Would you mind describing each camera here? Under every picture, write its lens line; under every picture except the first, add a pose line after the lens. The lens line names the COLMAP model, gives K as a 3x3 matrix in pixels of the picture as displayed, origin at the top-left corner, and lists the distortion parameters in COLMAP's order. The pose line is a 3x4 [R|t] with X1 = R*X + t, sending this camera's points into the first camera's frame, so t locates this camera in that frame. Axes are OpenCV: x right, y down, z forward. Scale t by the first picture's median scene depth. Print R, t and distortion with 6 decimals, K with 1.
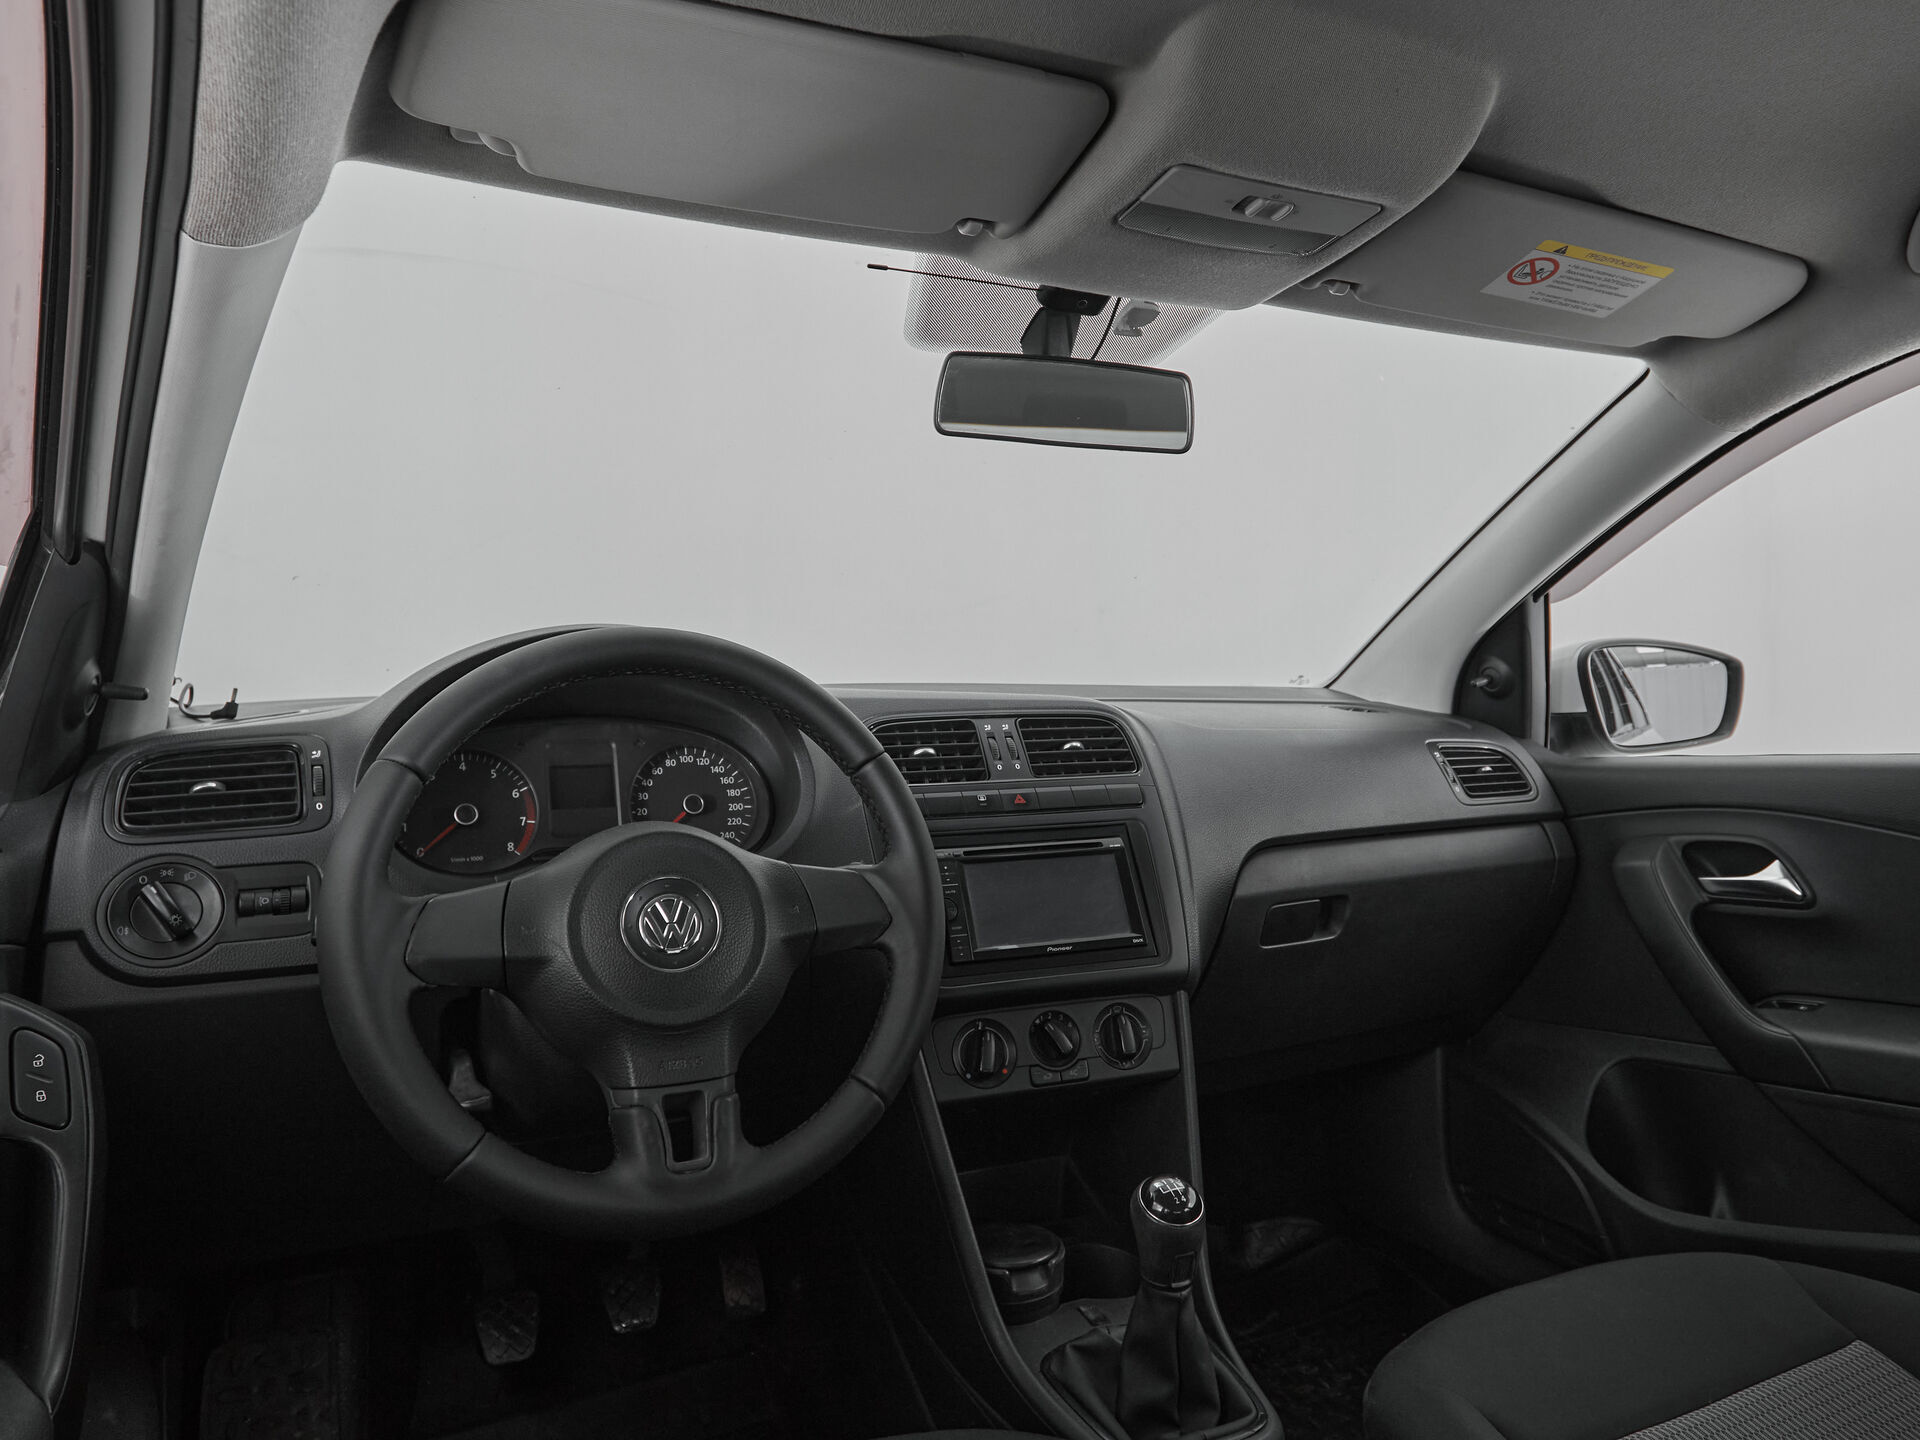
lens RADIAL K [[1282.7, 0, 957.7], [0, 1282.7, 676.6], [0, 0, 1]] dist [-0.008009, -0.000639]
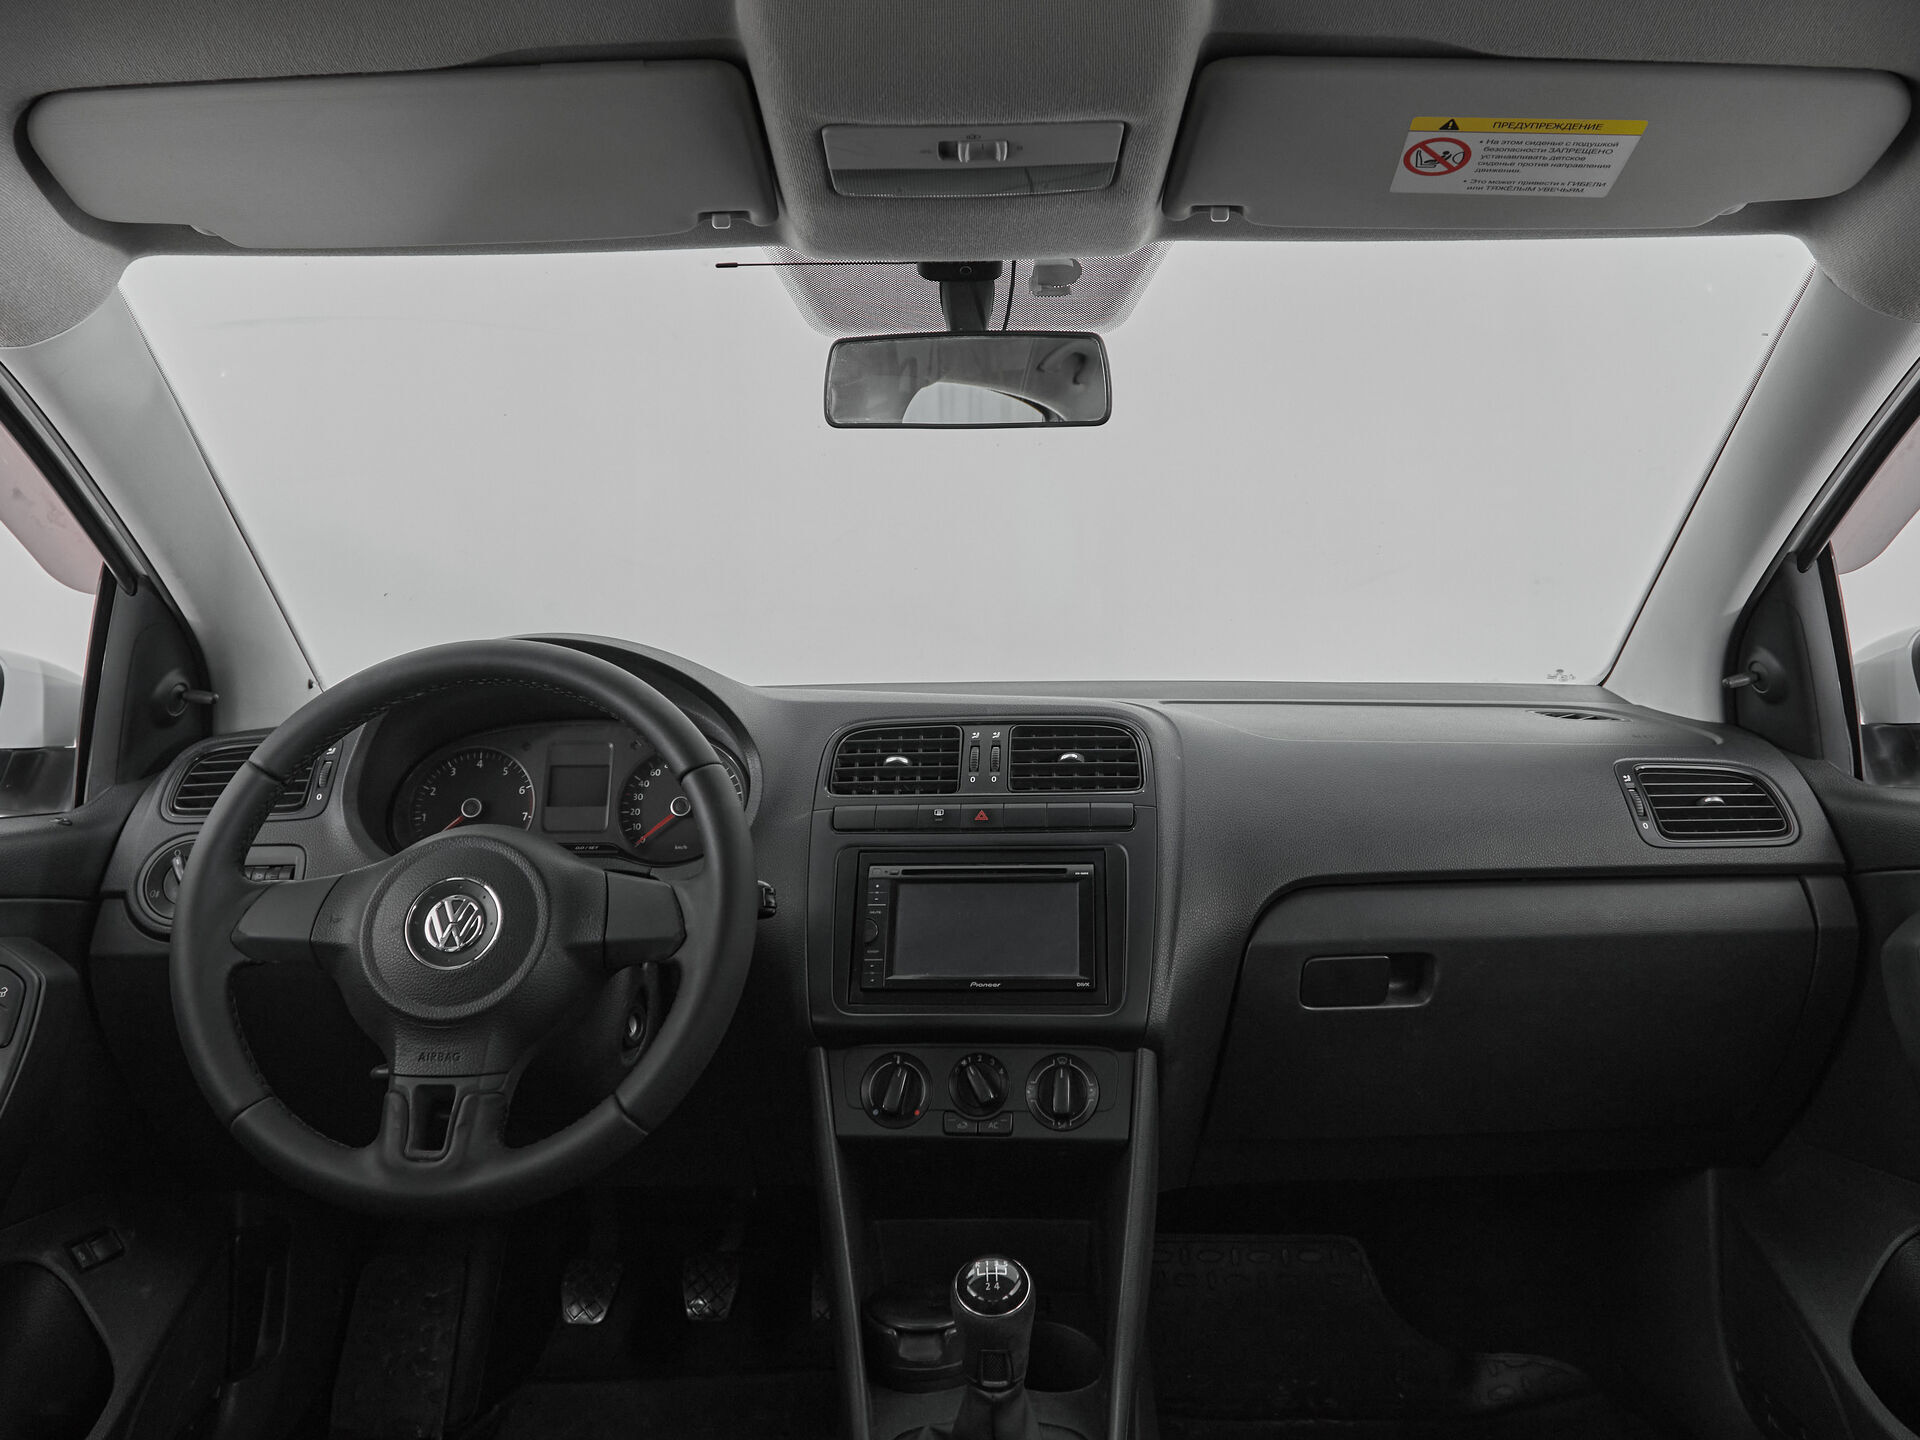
lens RADIAL K [[1366.1, 0, 939.3], [0, 1366.1, 641.8], [0, 0, 1]] dist [-0.002815, -0.004067]
pose [[0.898111, -0.011511, -0.439618, 0.458604], [0.006942, 0.999904, -0.011999, -0.016541], [0.439714, 0.007725, 0.898105, 0.118996]]
